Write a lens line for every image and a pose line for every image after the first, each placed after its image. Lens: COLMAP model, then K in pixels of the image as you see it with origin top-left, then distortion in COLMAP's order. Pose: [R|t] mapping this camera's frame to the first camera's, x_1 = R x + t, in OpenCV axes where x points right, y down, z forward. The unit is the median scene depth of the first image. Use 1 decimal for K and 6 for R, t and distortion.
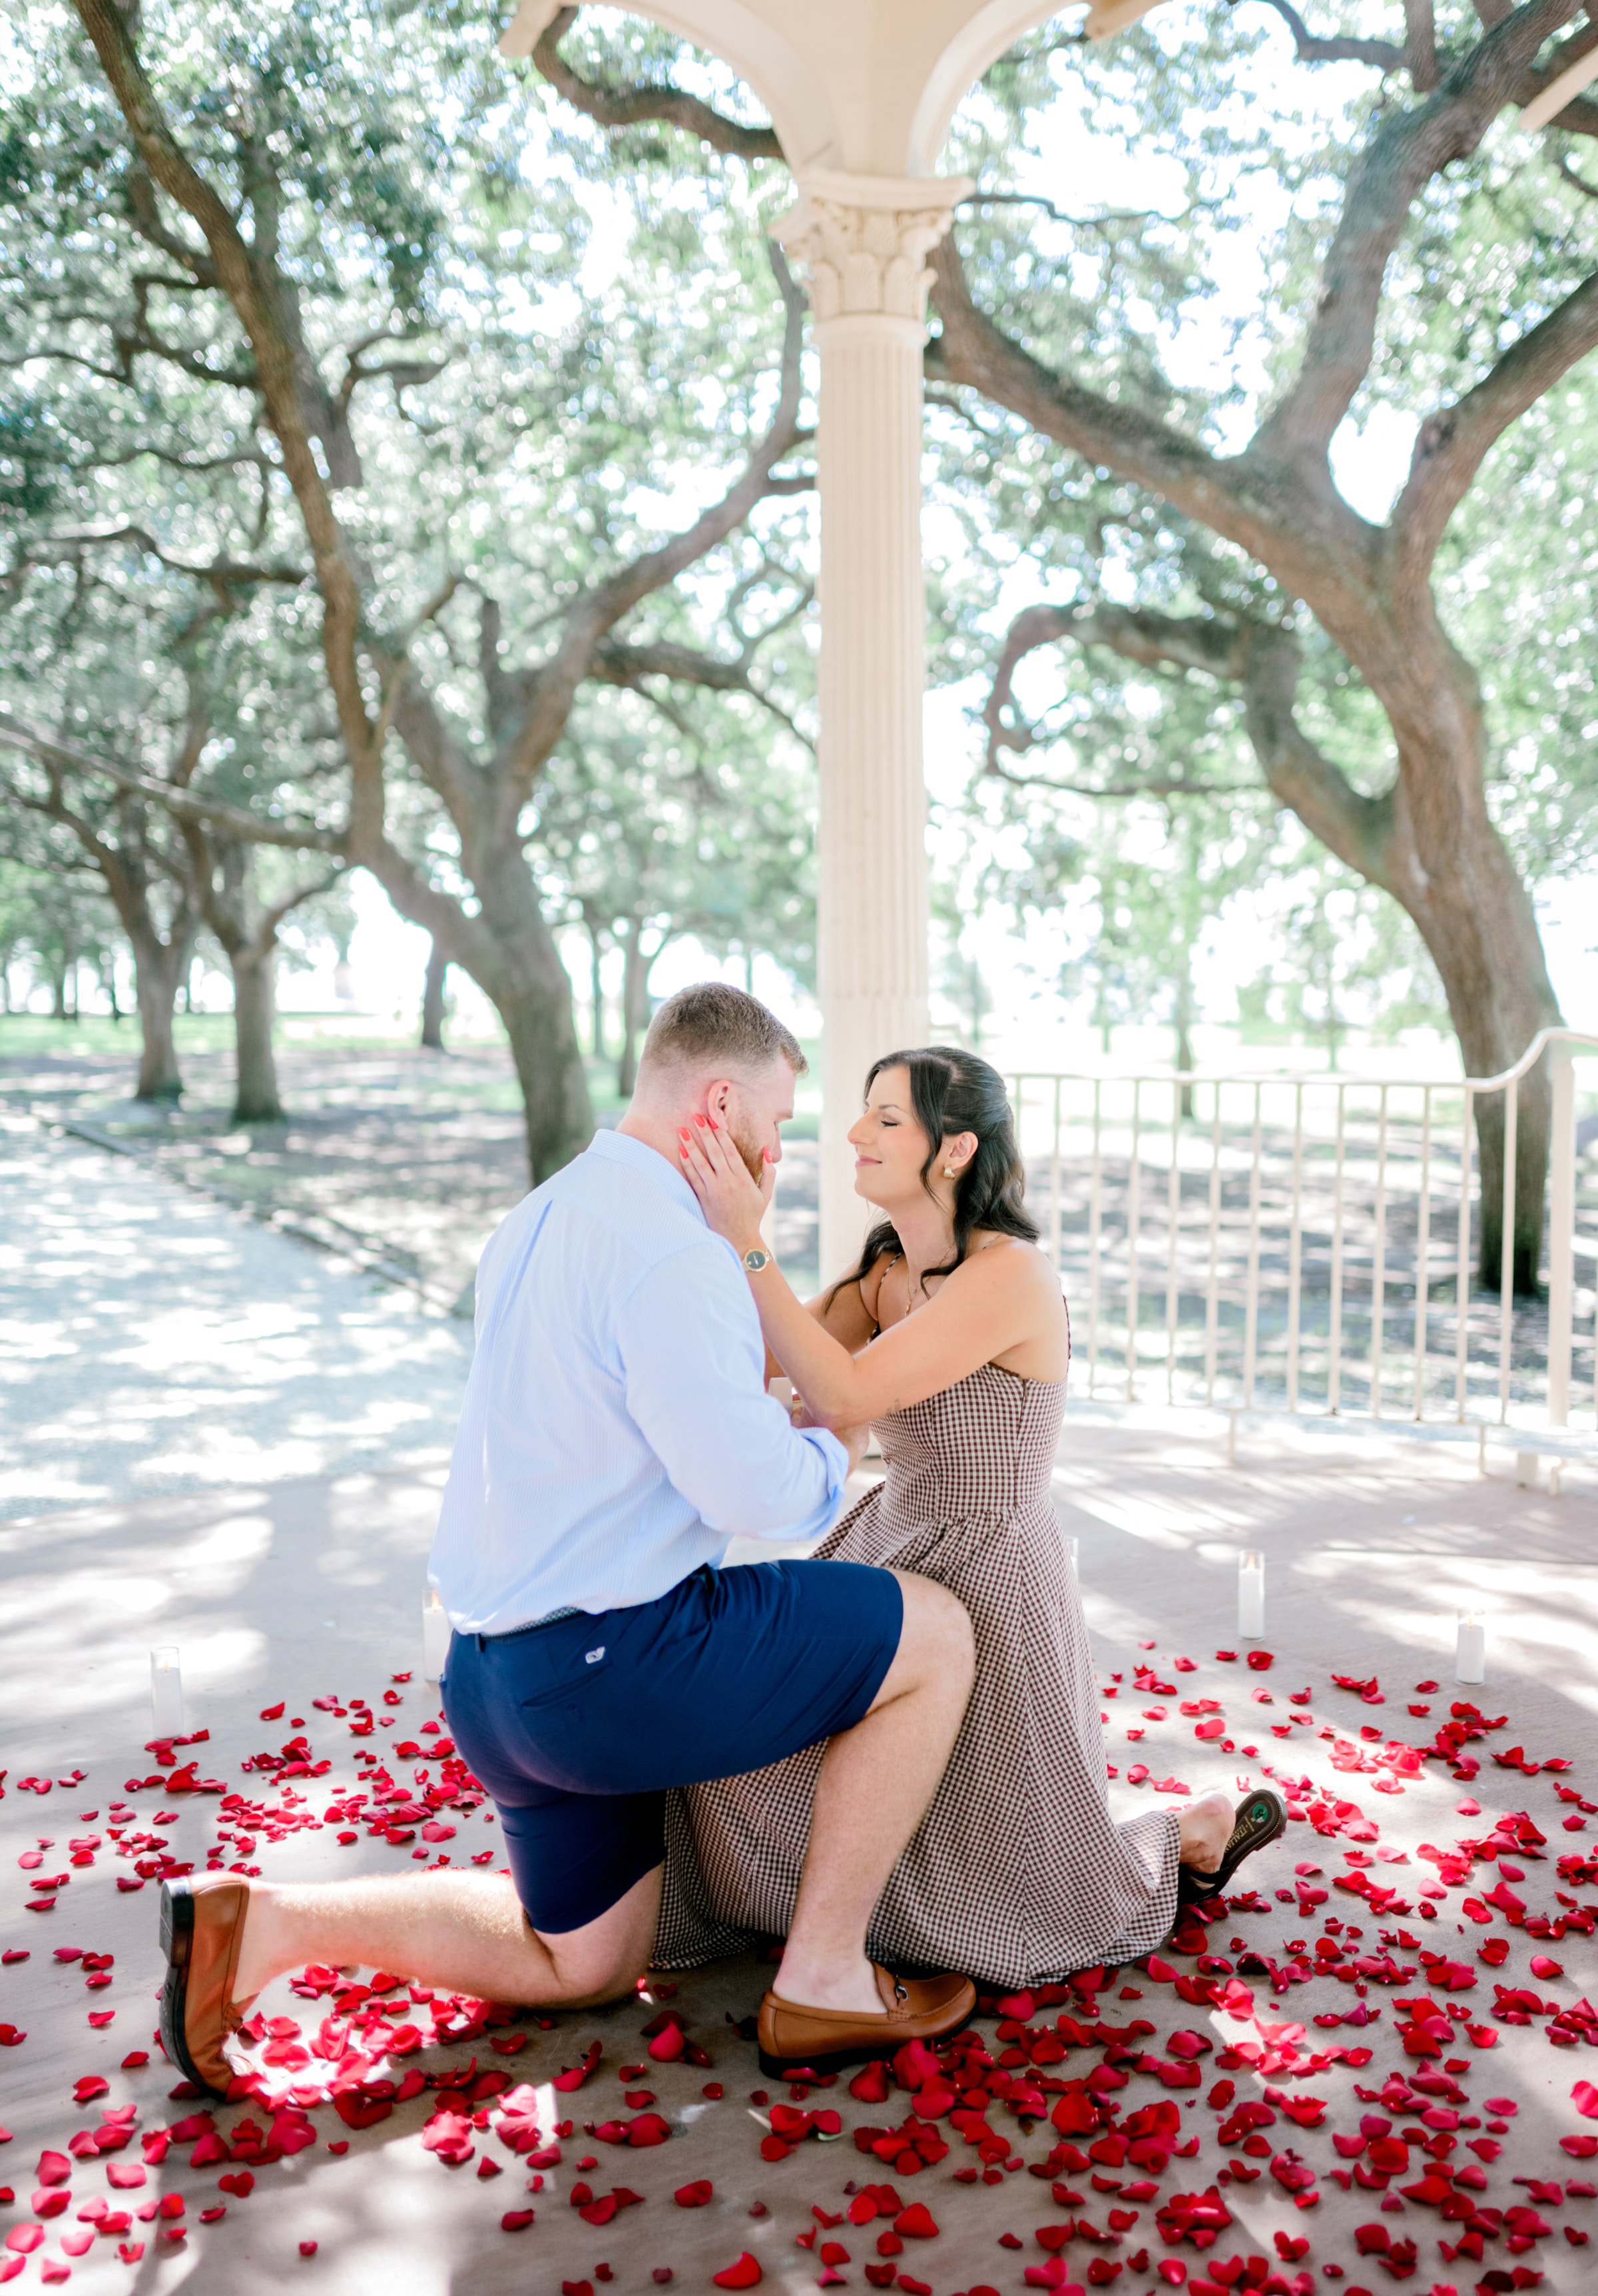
lens RADIAL K [[2021.6, 0, 873.9], [0, 2021.6, 1096.6], [0, 0, 1]] dist [0.006678, 0.002191]
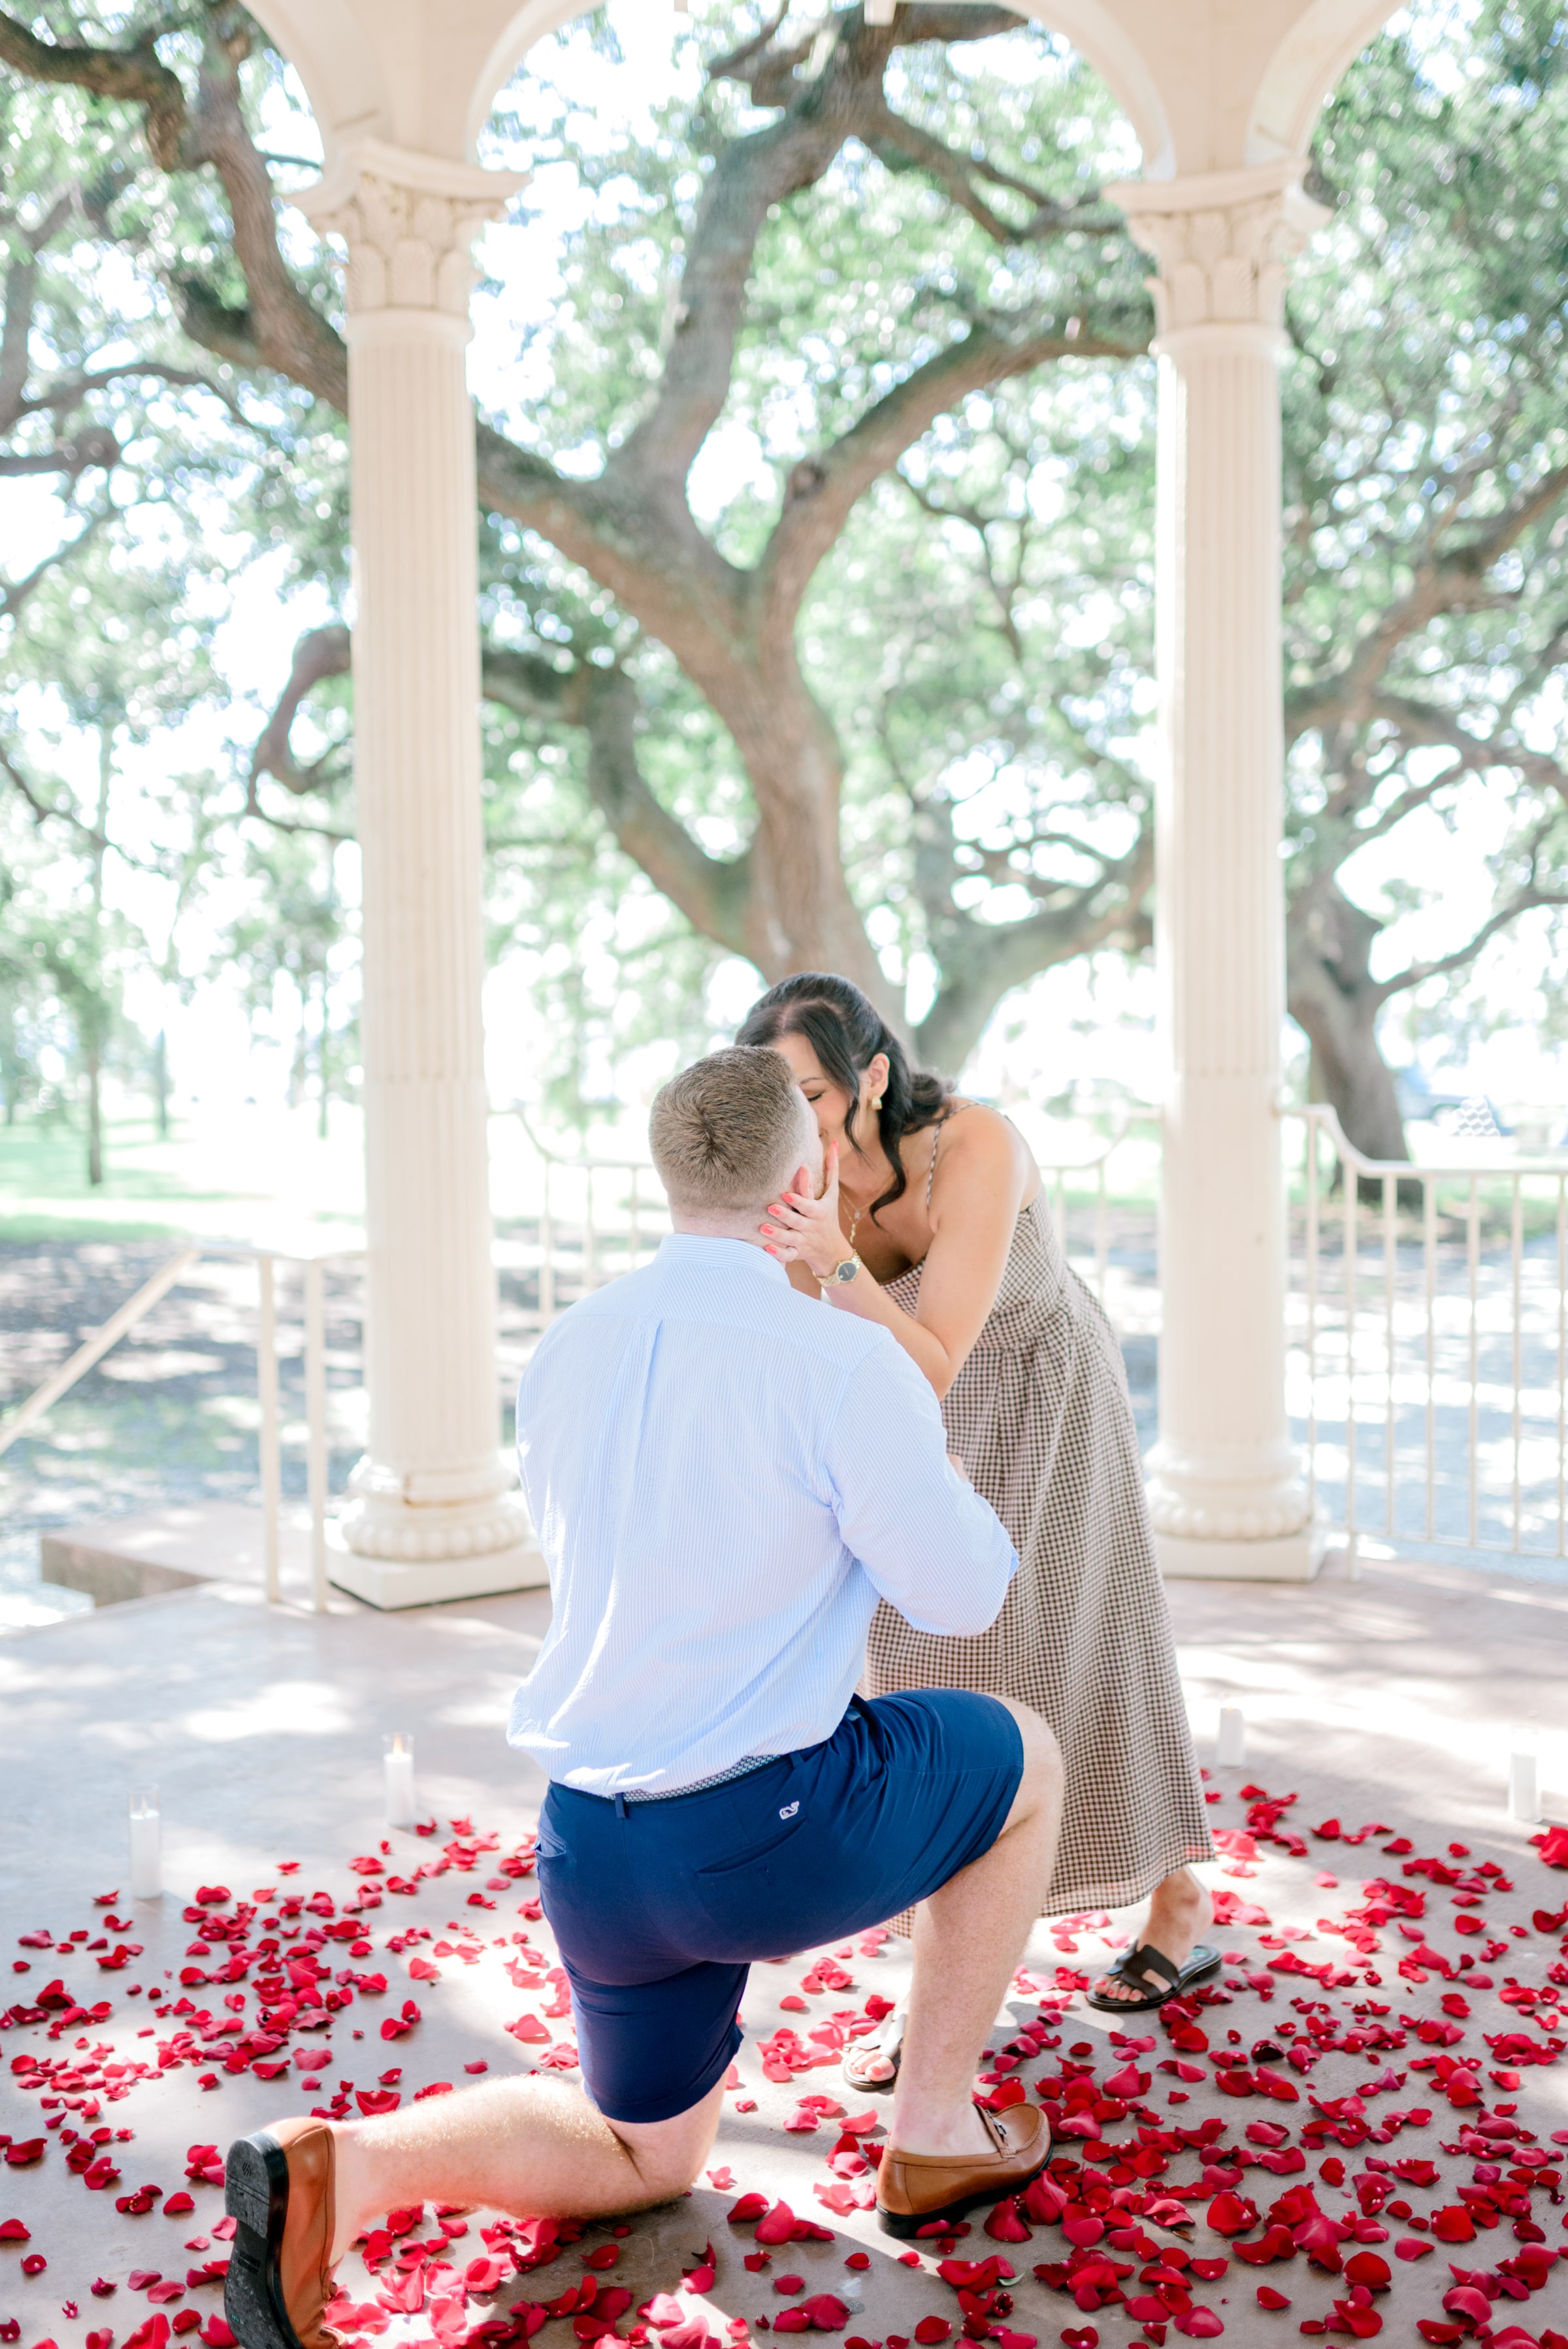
lens RADIAL K [[2296.5, 0, 784.0], [0, 2296.5, 1174.5], [0, 0, 1]] dist [0.001124, 0.011187]
pose [[0.939302, -0.020432, 0.342482, -0.345499], [0.021974, 0.999758, -0.000621, -0.007908], [-0.342387, 0.008109, 0.939524, 0.008341]]
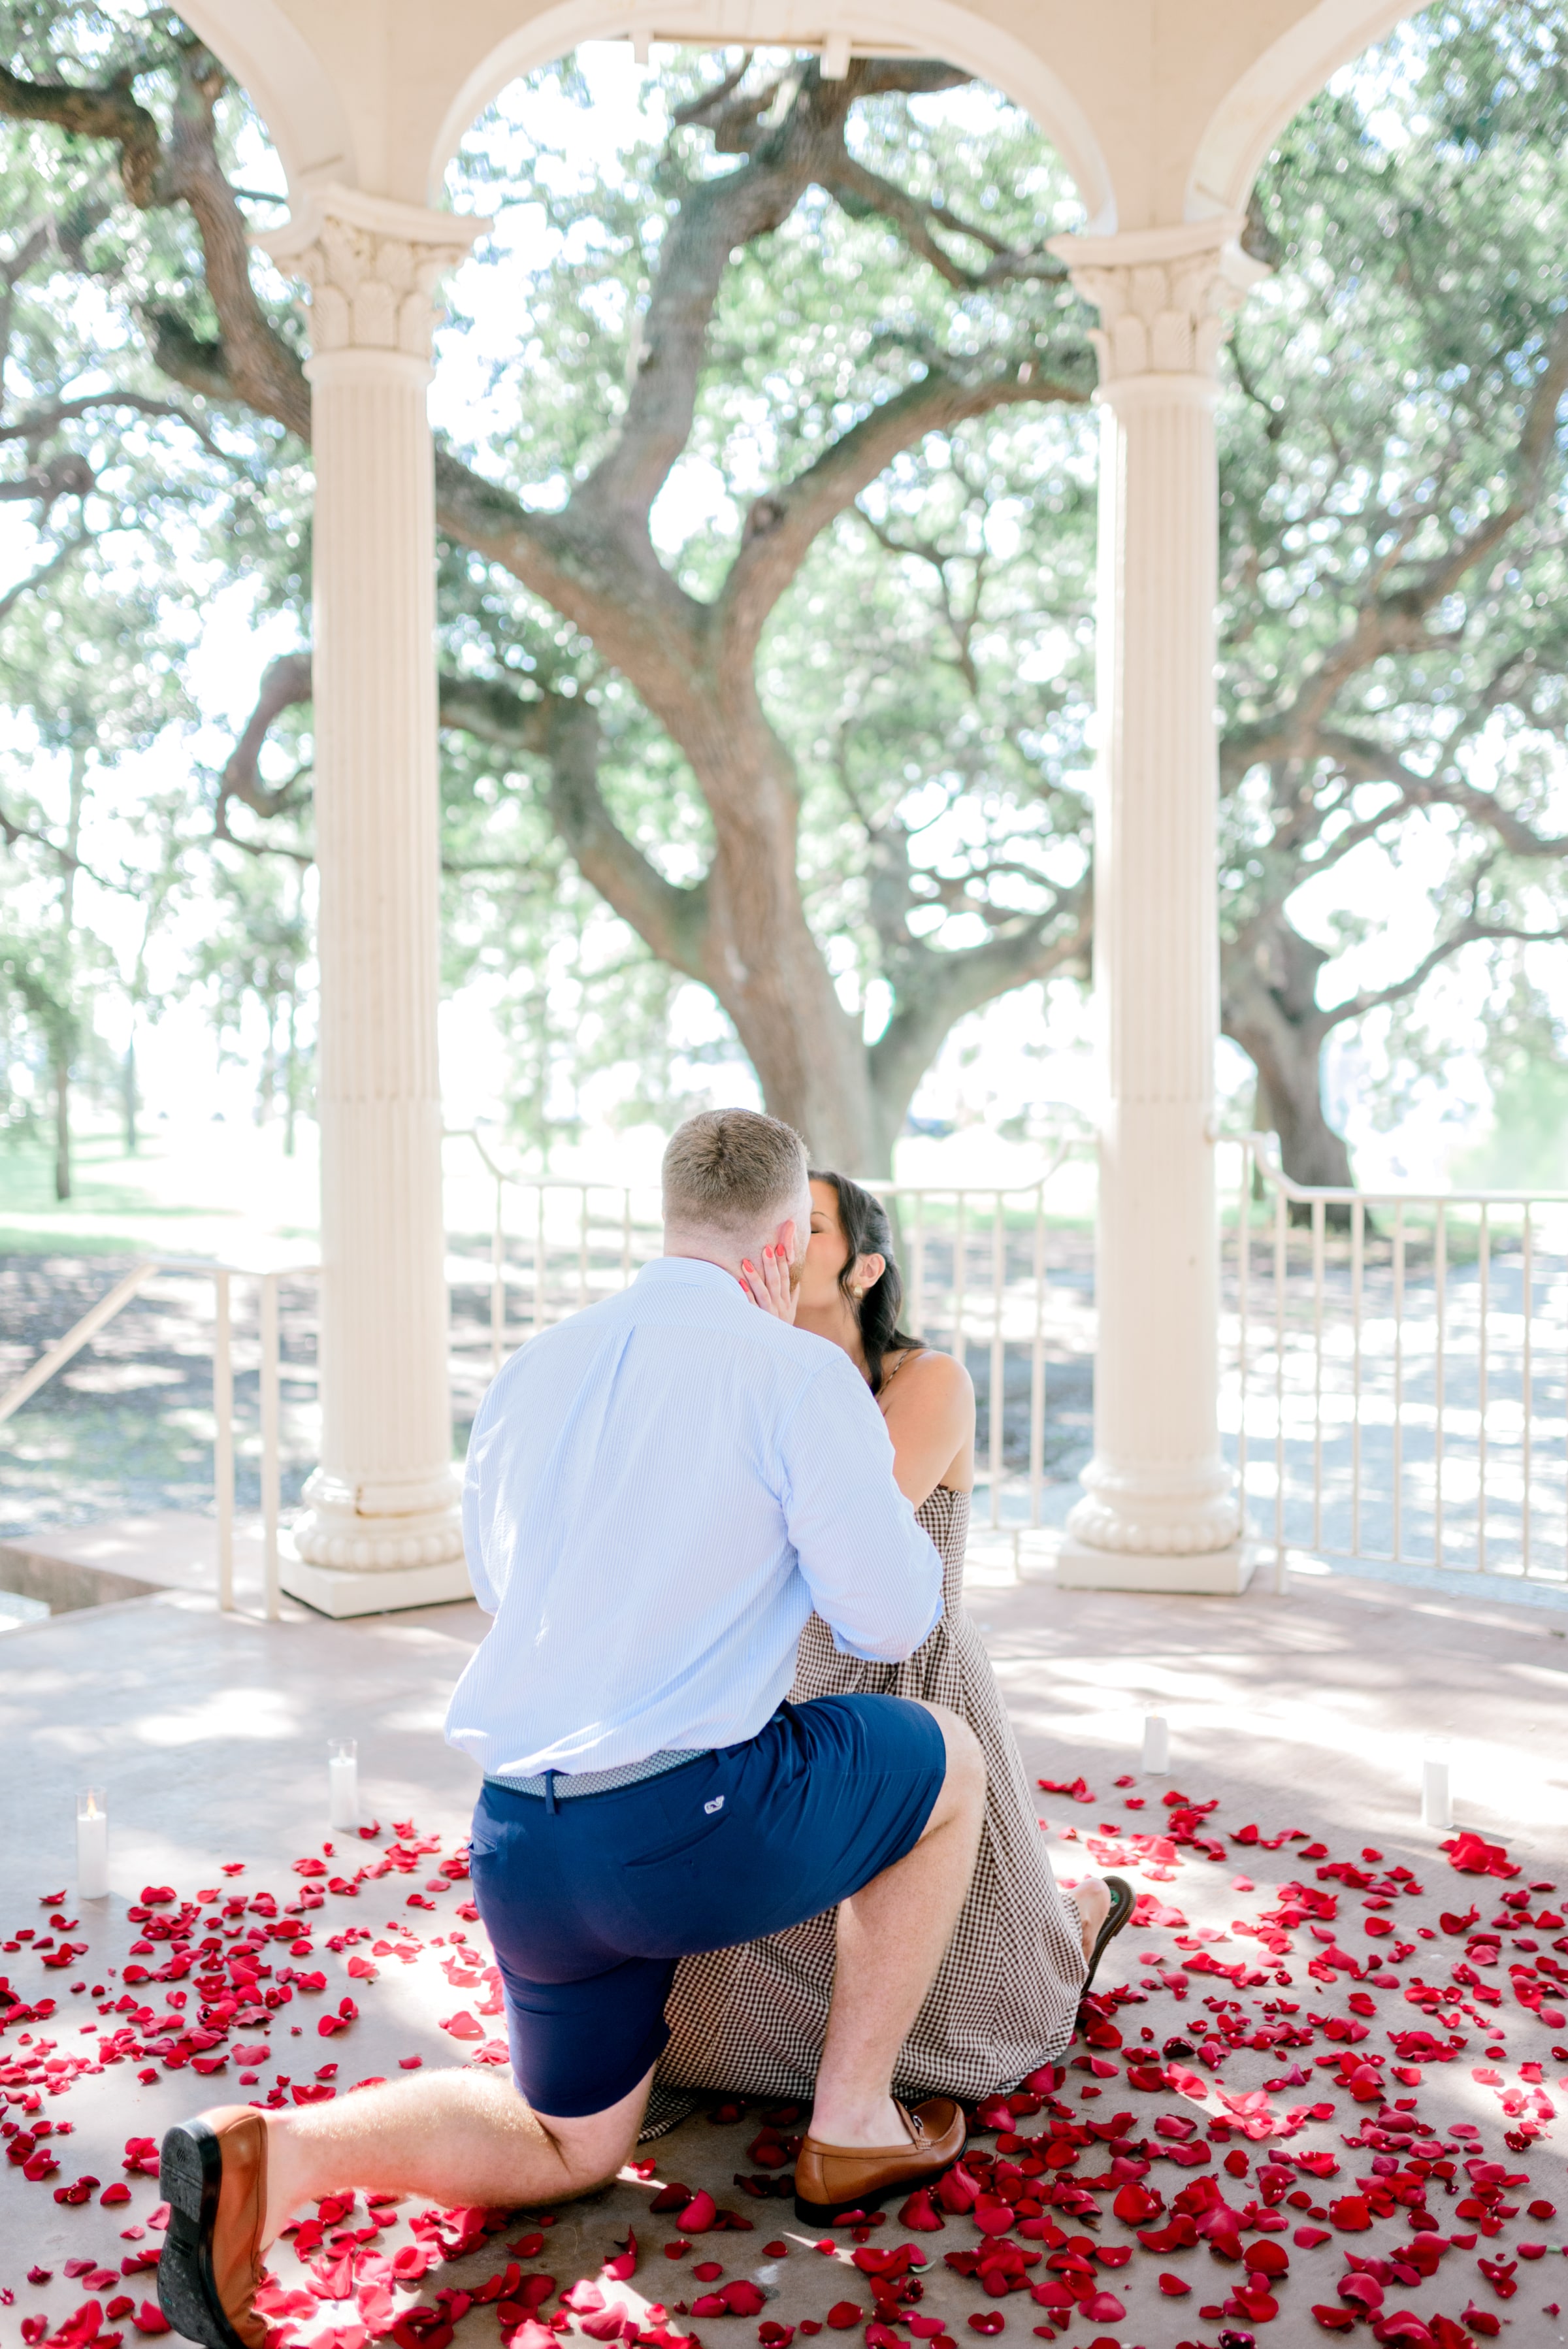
lens RADIAL K [[2257.3, 0, 784.0], [0, 2257.3, 1174.5], [0, 0, 1]] dist [0.000971, 0.010396]
pose [[0.933484, -0.009944, 0.358482, -0.339204], [0.014186, 0.999857, -0.009205, -0.008153], [-0.358339, 0.013678, 0.933491, -0.009298]]
